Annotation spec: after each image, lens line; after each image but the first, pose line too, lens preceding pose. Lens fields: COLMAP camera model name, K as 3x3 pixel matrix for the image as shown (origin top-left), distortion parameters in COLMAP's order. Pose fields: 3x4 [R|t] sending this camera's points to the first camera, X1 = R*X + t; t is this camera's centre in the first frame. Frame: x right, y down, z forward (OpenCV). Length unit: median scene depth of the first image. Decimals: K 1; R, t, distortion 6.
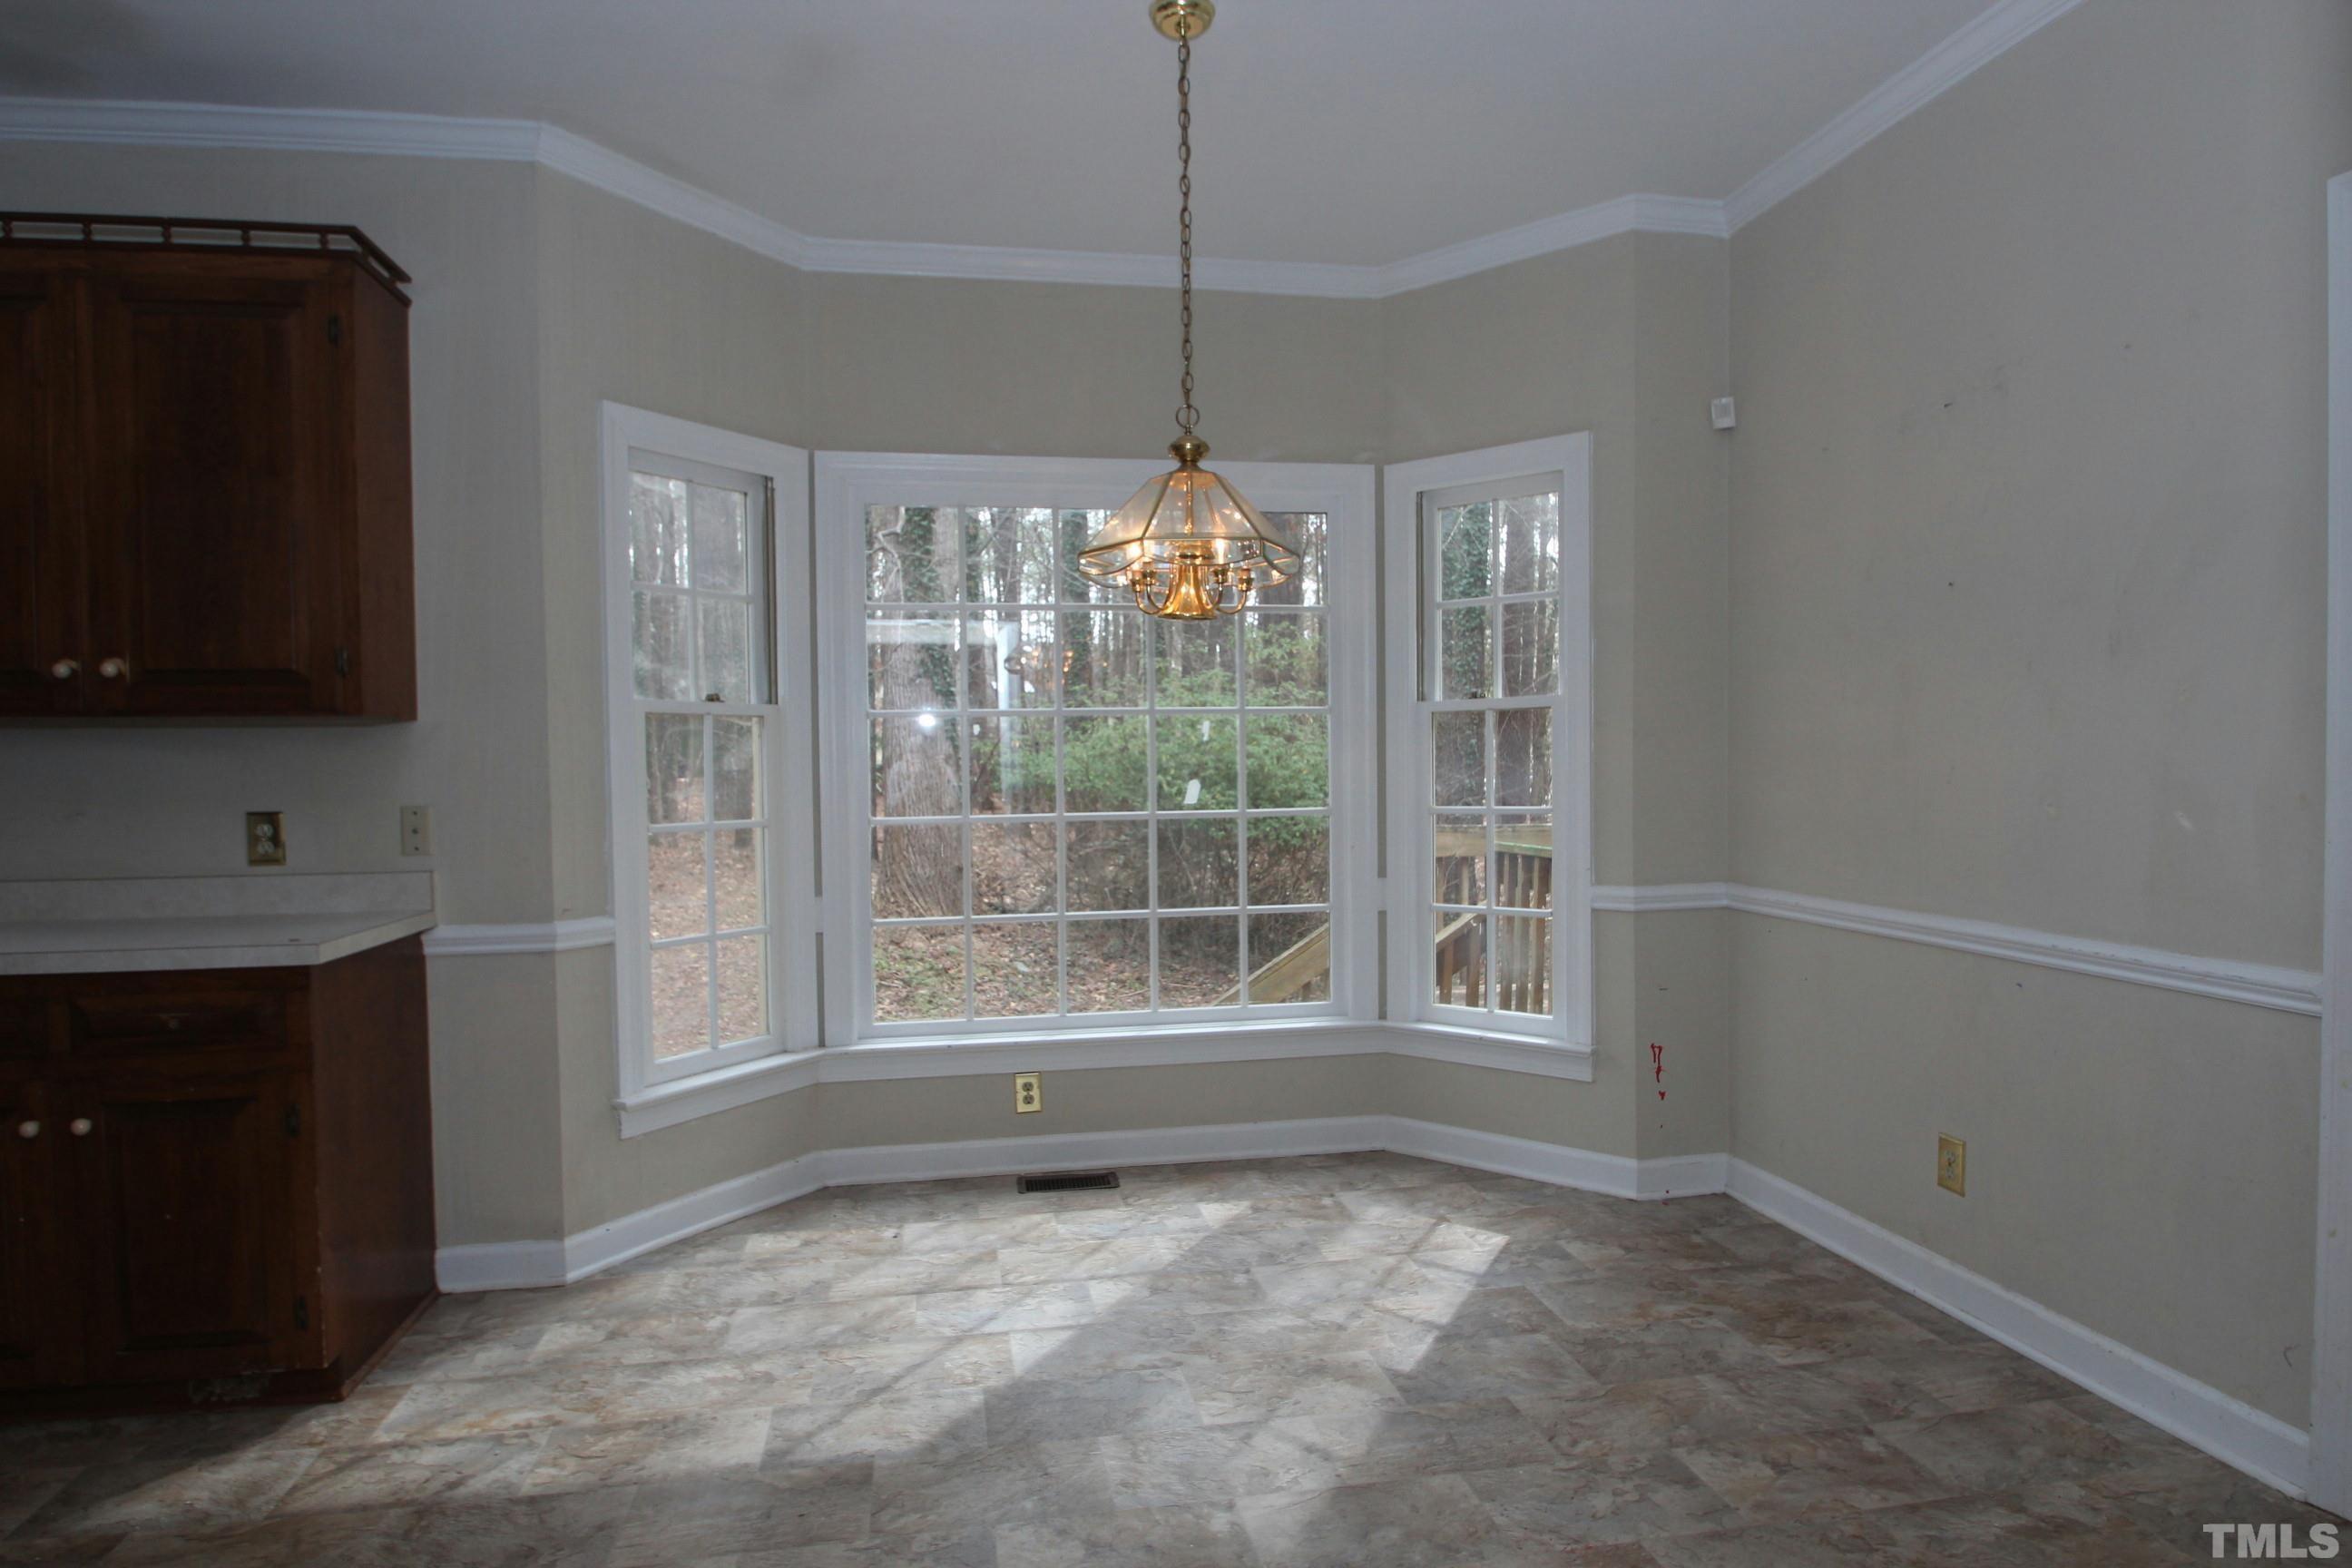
lens RADIAL K [[1401.6, 0, 1187.4], [0, 1401.6, 804.6], [0, 0, 1]] dist [-0.002126, -0.003418]
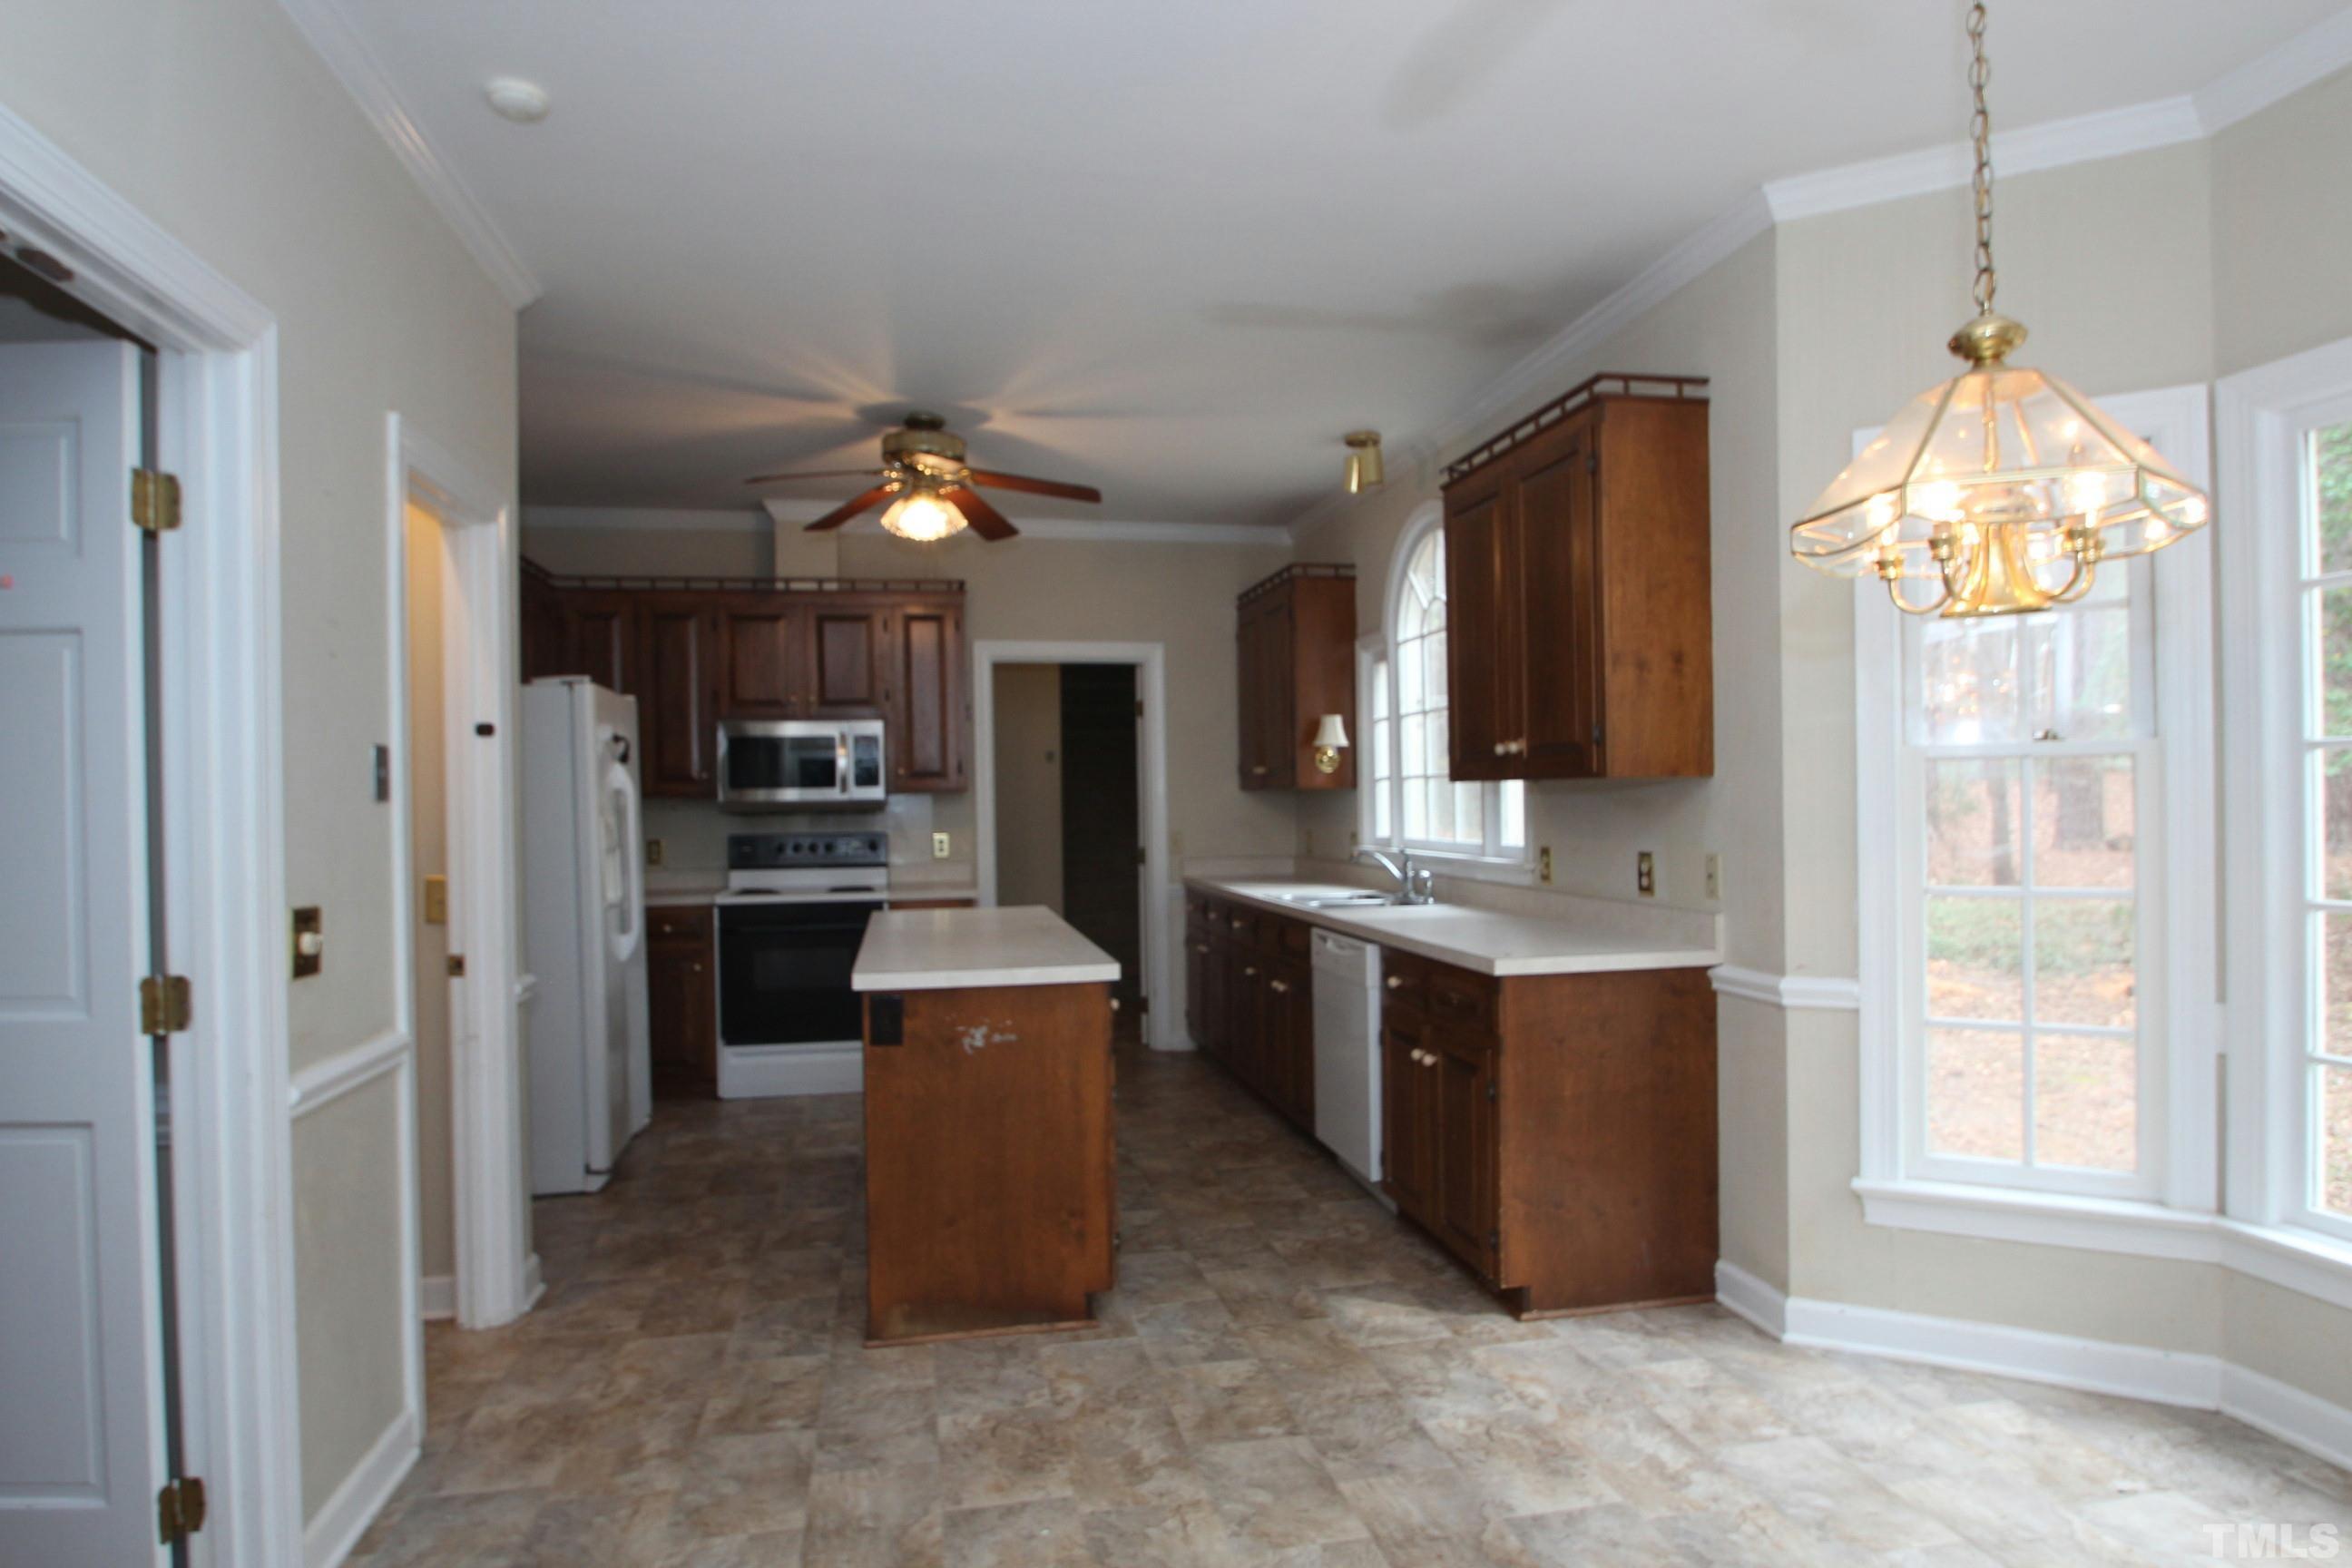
lens RADIAL K [[1403.8, 0, 1176.0], [0, 1403.8, 784.0], [0, 0, 1]] dist [-0.024393, -0.000049]
pose [[-0.021736, 0.002417, -0.999761, 0.575874], [-0.012767, 0.999915, 0.002694, -0.052565], [0.999682, 0.012823, -0.021703, 0.613535]]
